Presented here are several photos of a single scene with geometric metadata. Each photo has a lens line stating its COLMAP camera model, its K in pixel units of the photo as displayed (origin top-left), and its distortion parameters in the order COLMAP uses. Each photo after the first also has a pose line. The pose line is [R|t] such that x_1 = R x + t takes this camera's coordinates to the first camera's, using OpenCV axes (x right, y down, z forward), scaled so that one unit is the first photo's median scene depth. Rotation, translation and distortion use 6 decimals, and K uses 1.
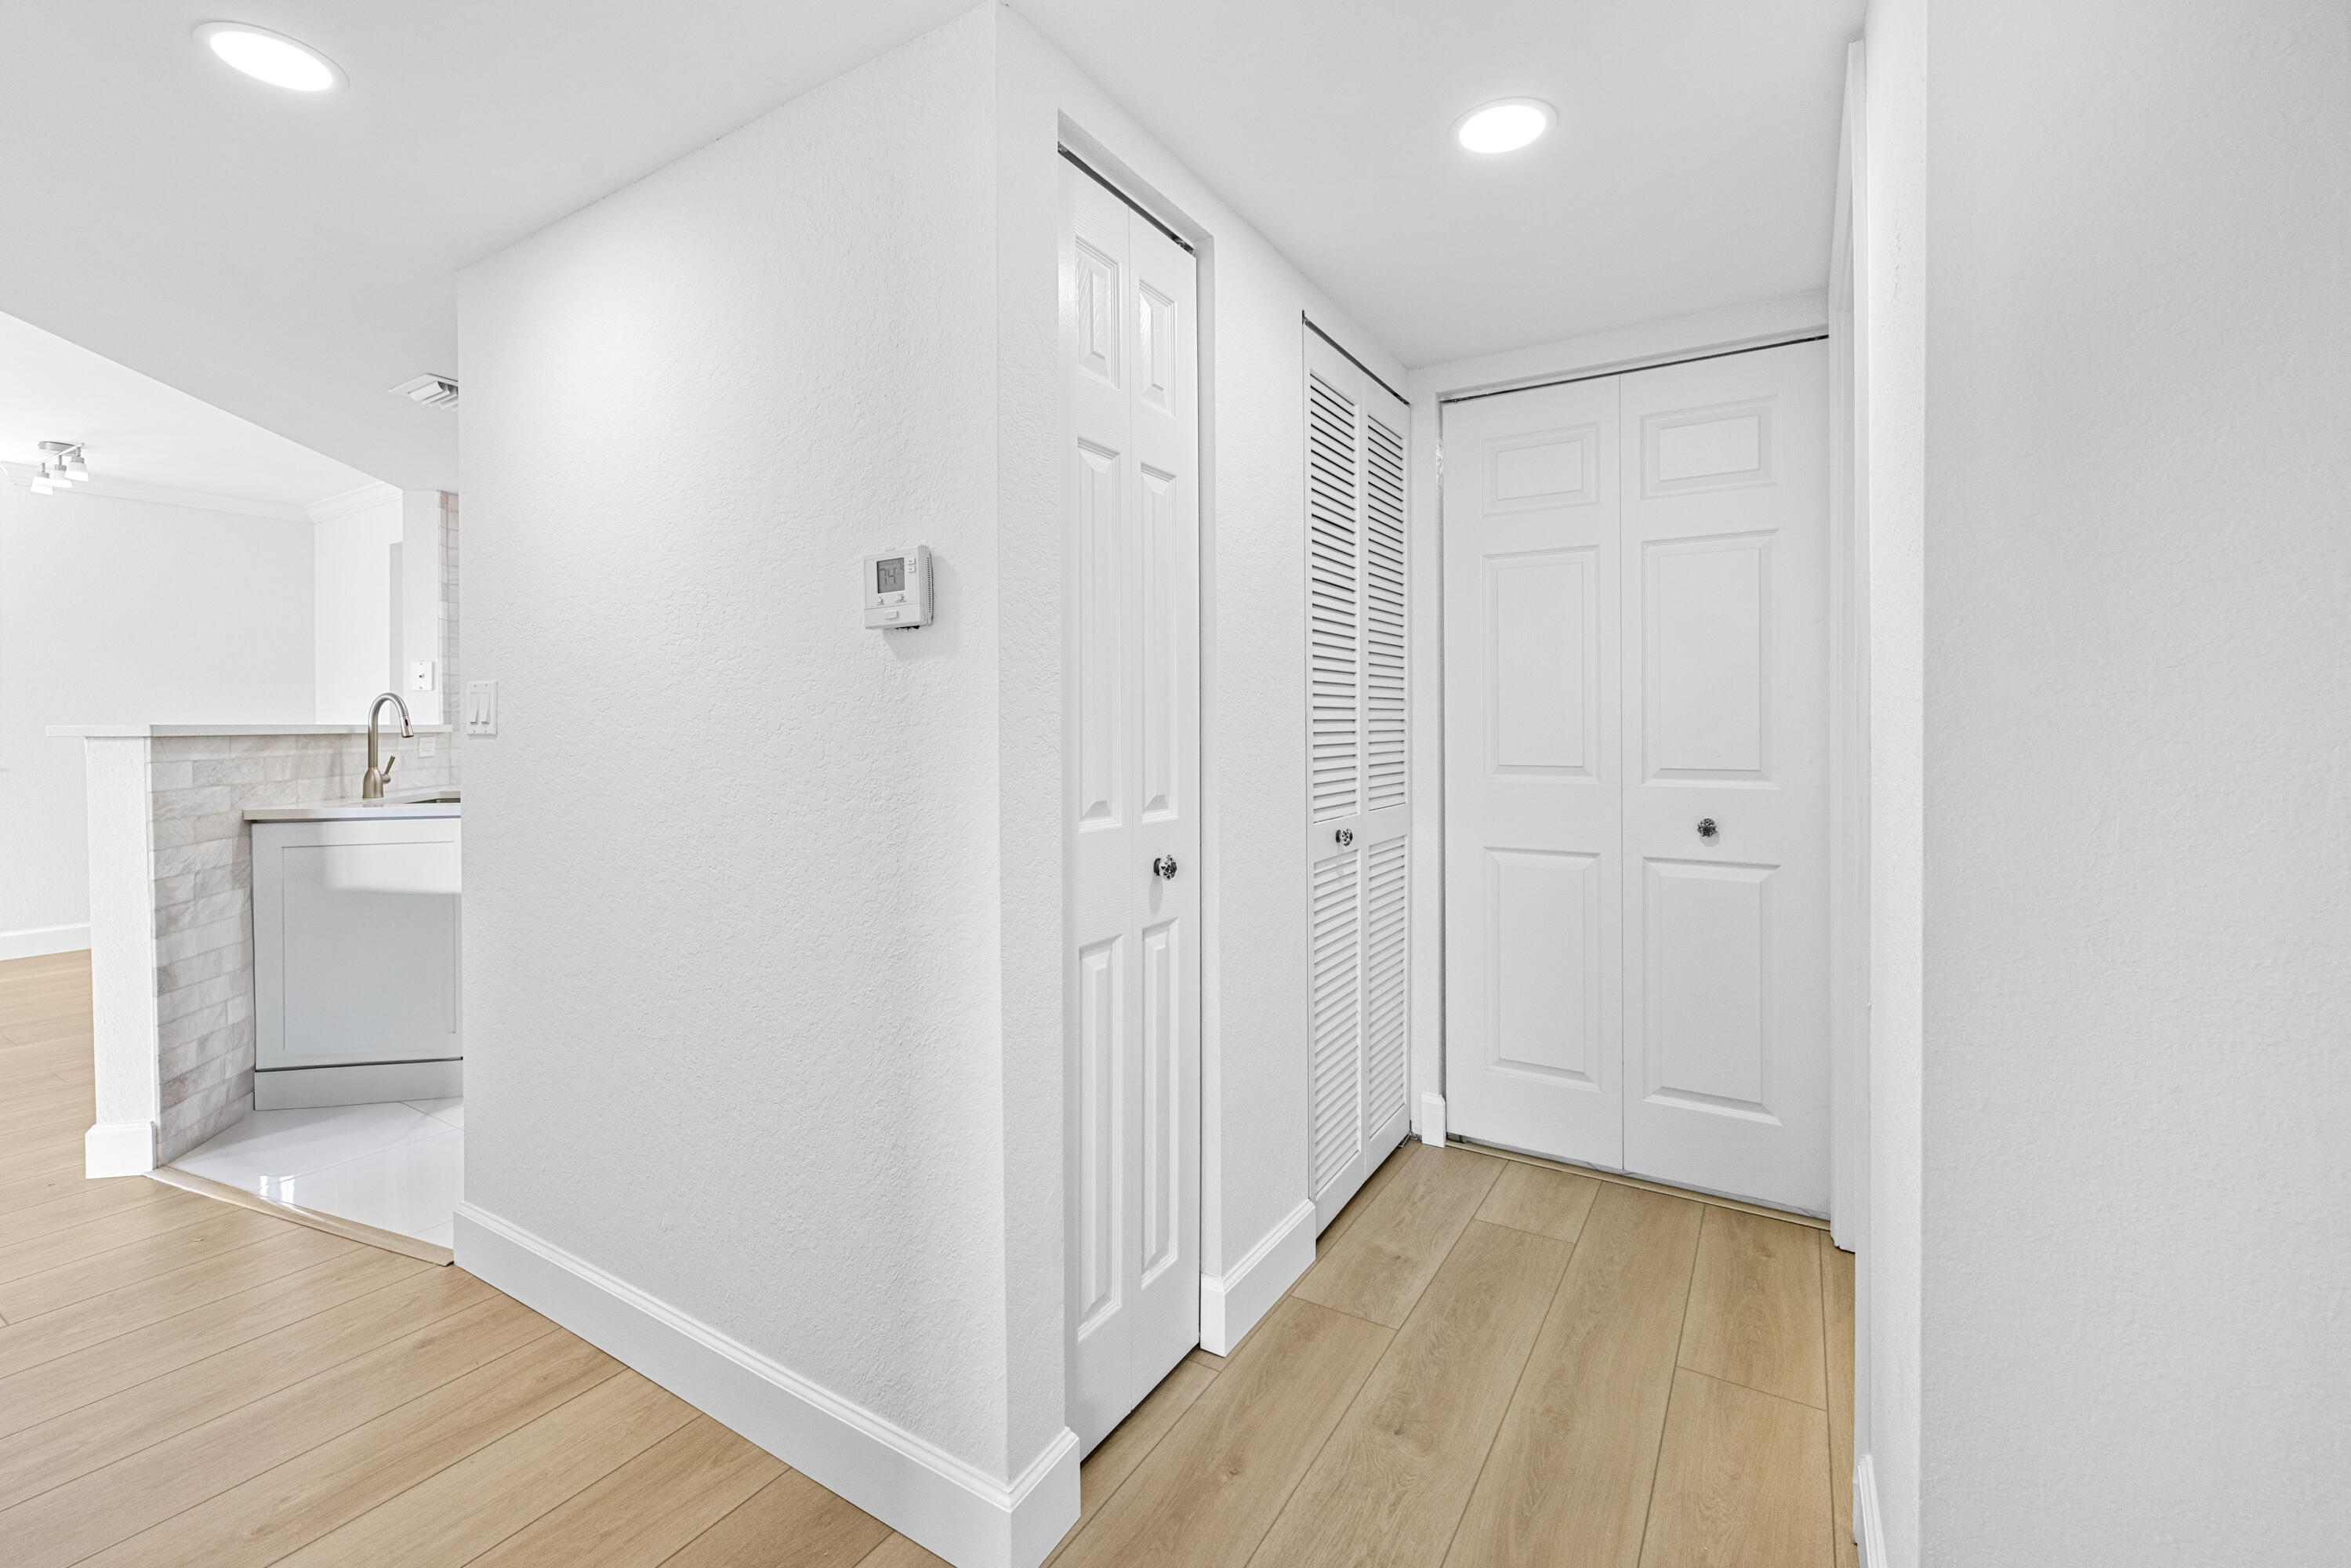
lens RADIAL K [[1008.6, 0, 1168.4], [0, 1008.6, 719.2], [0, 0, 1]] dist [-0.000509, 0.000519]
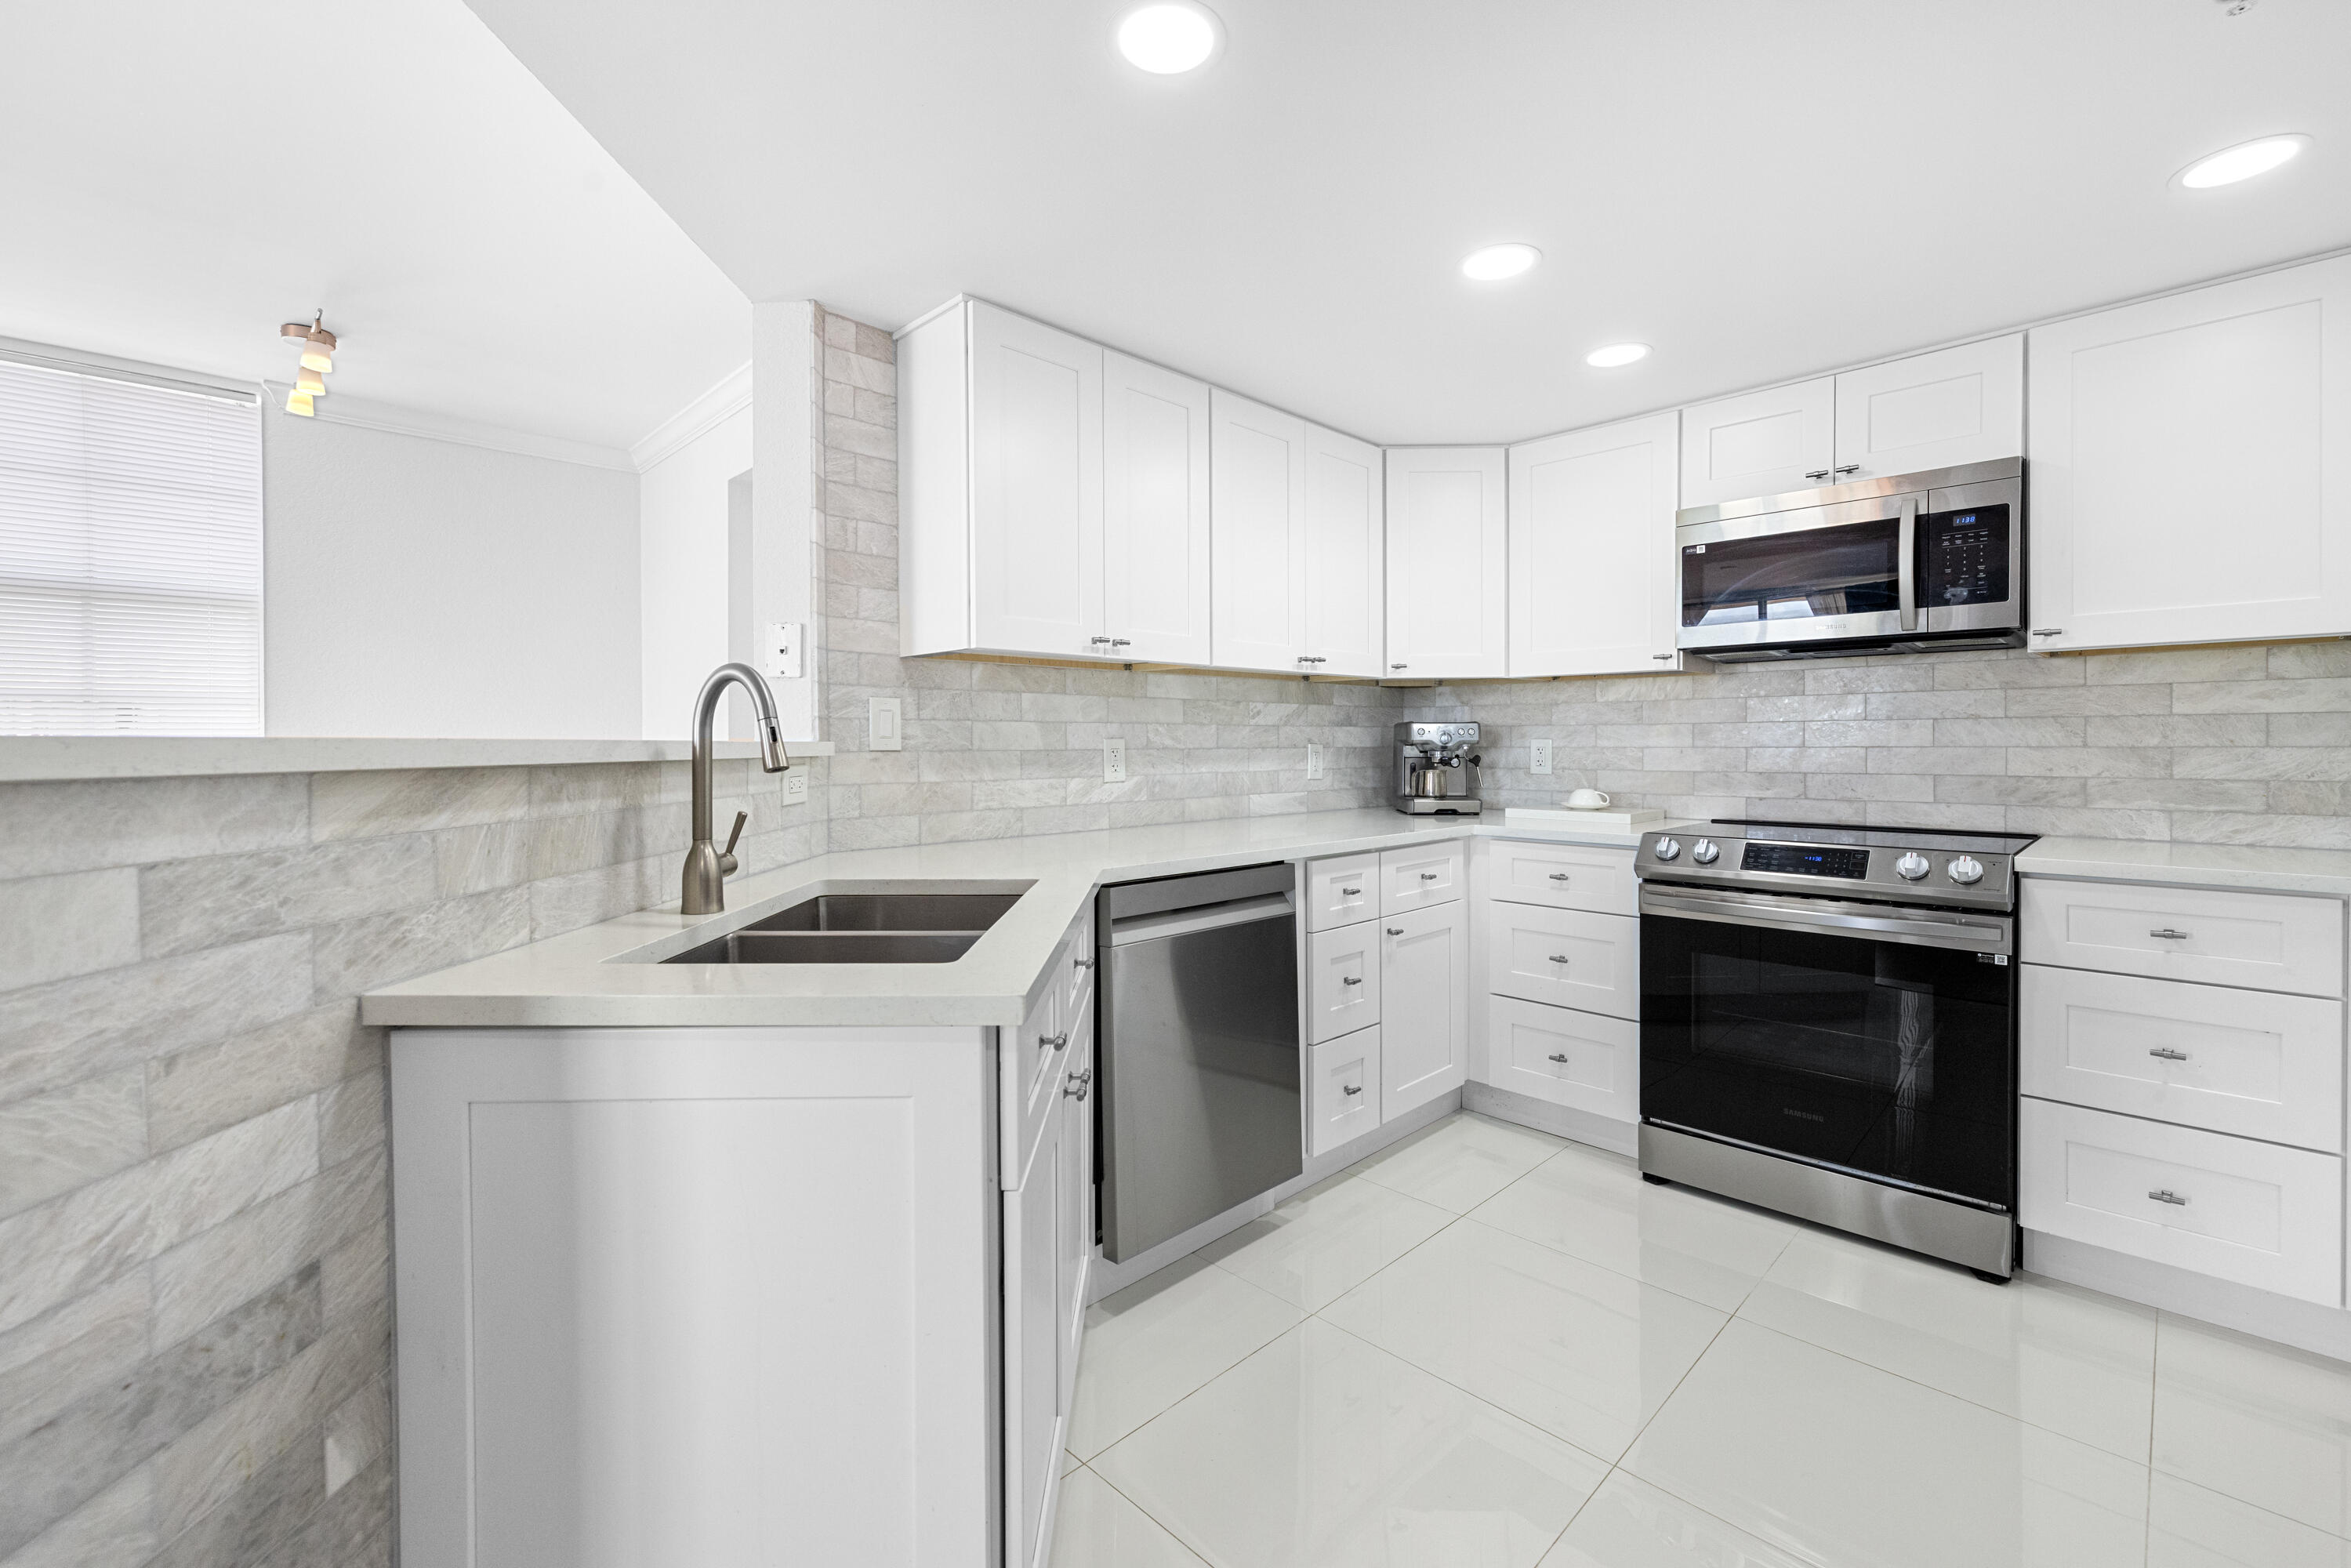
lens RADIAL K [[998.5, 0, 1174.8], [0, 998.5, 758.9], [0, 0, 1]] dist [0.000157, 0.000287]
pose [[0.972769, 0.007687, -0.231648, -0.513817], [-0.003235, 0.999803, 0.019592, 0.004277], [0.231753, -0.018309, 0.972602, 0.657980]]
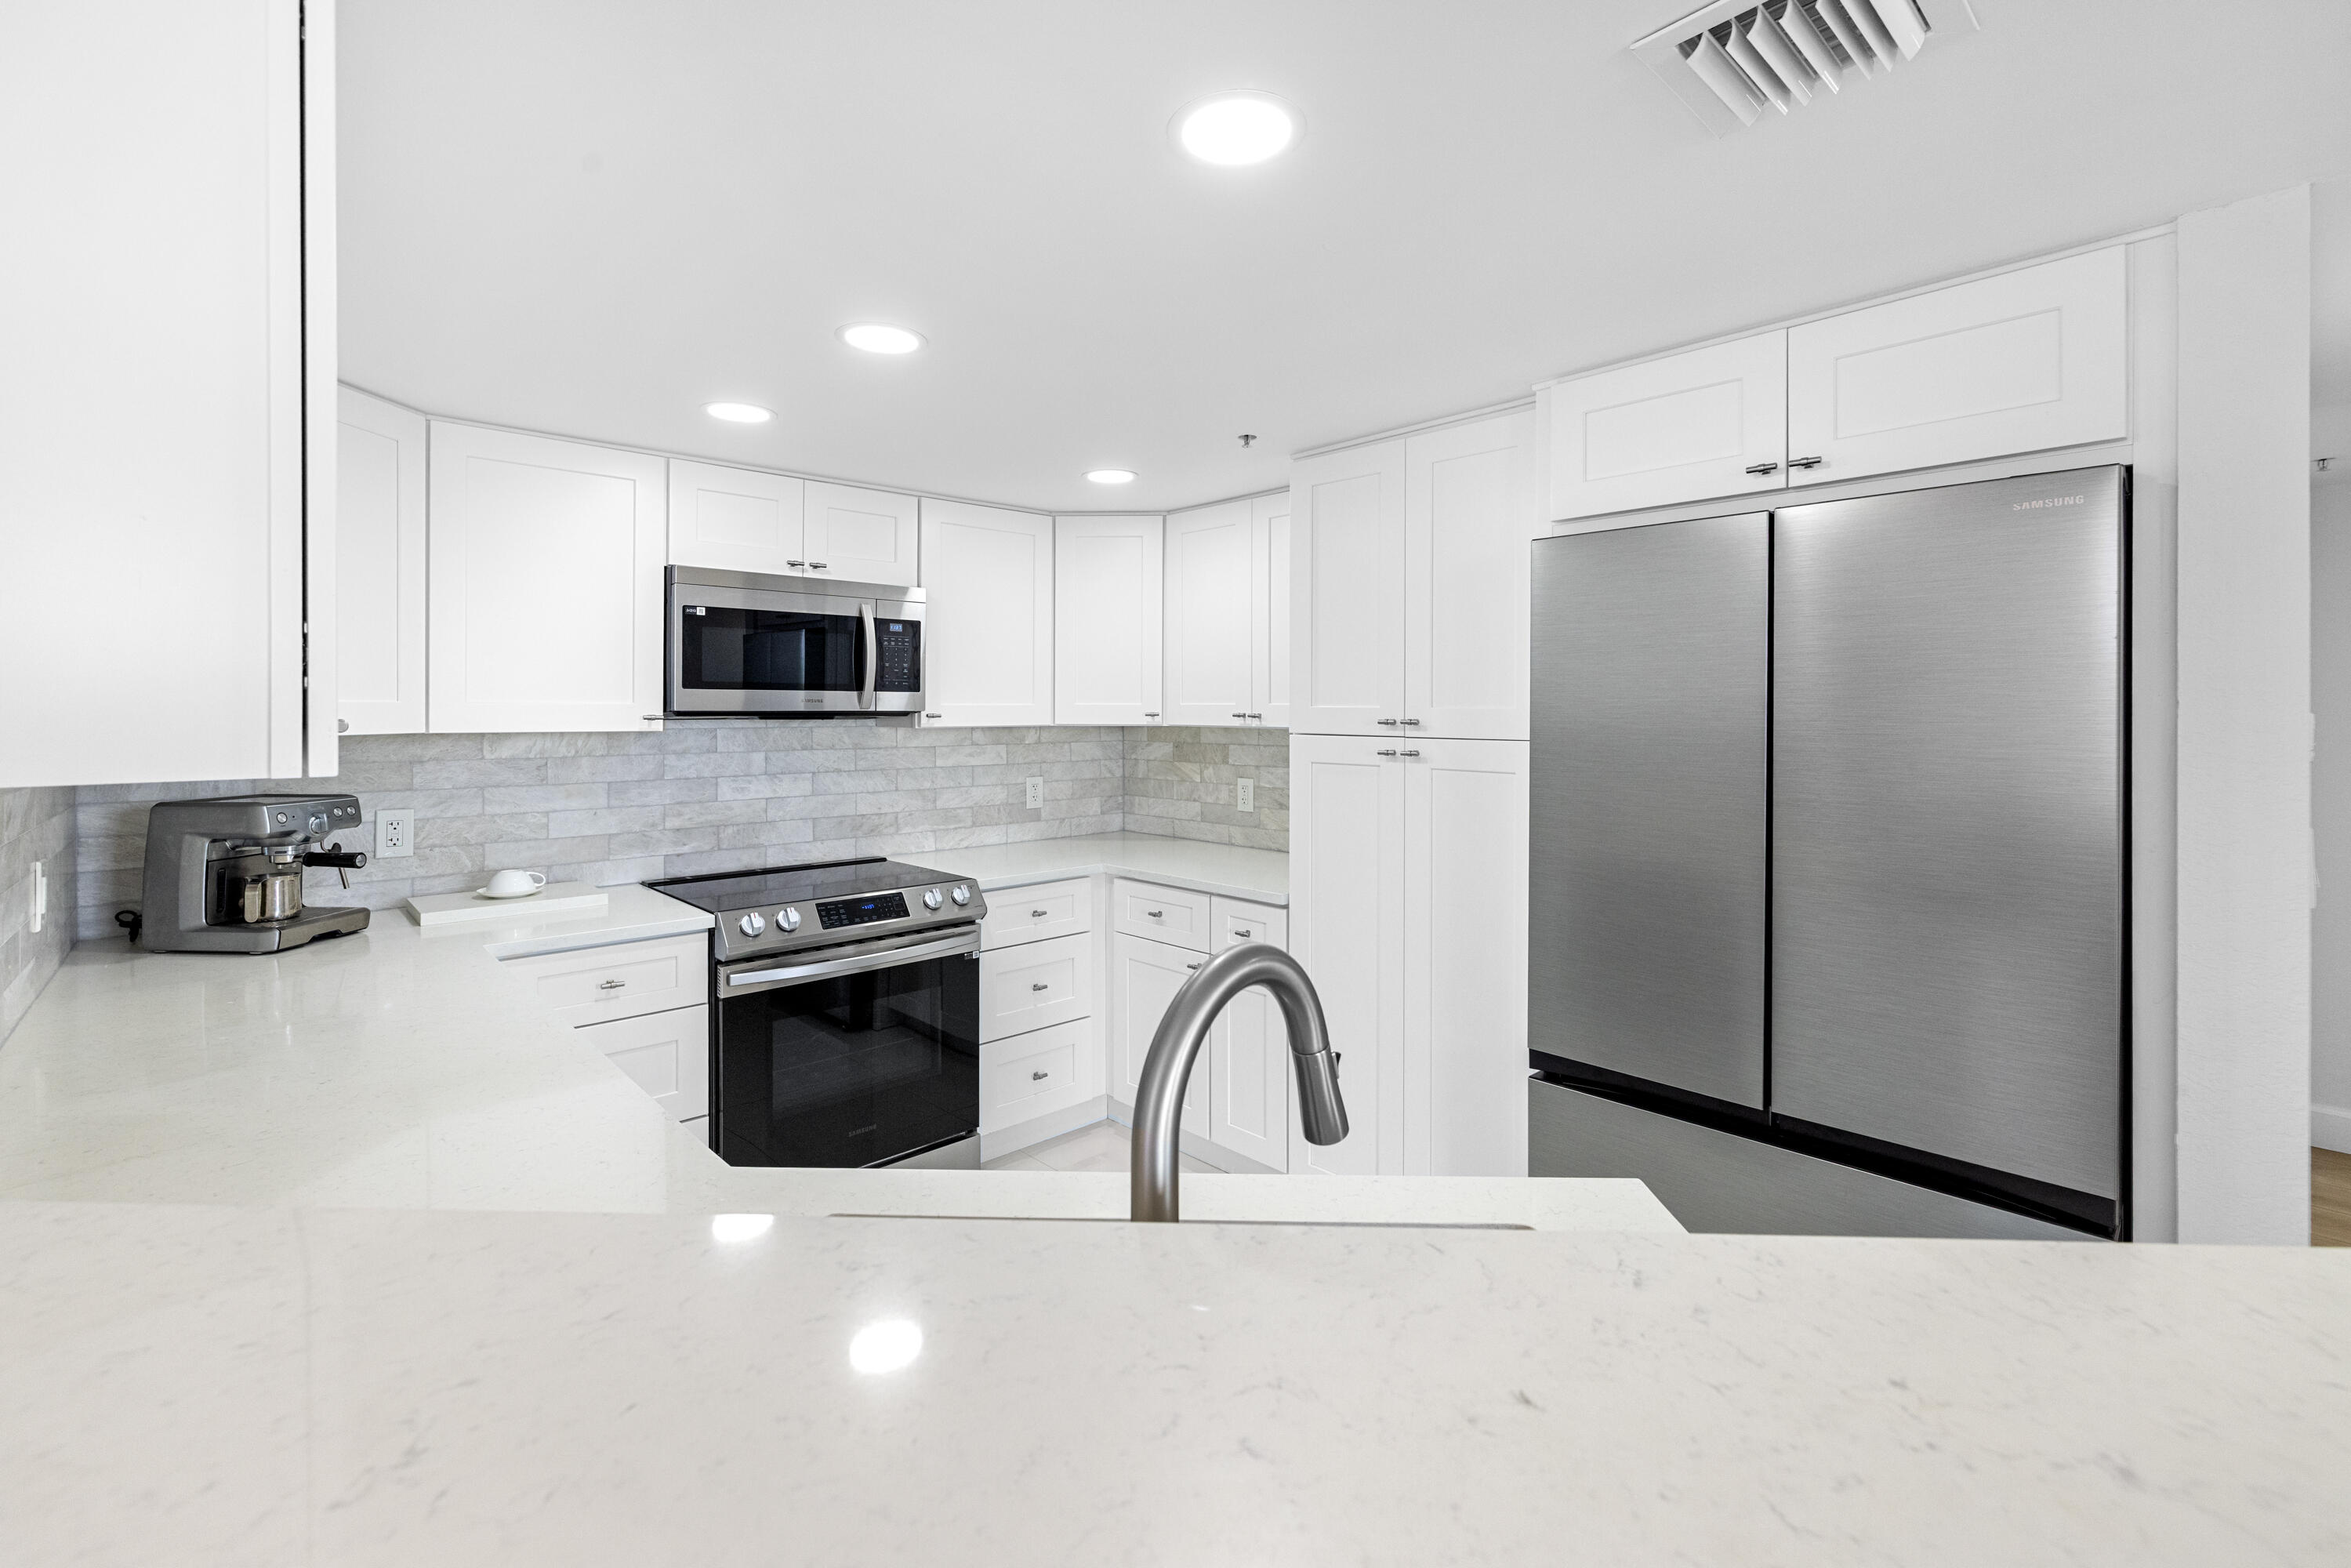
lens RADIAL K [[1008.6, 0, 1168.4], [0, 1008.6, 719.2], [0, 0, 1]] dist [-0.000509, 0.000519]
pose [[0.265956, 0.001107, 0.963984, -0.975387], [-0.002461, 0.999997, -0.000469, -0.068315], [-0.963982, -0.002248, 0.265958, 0.986689]]
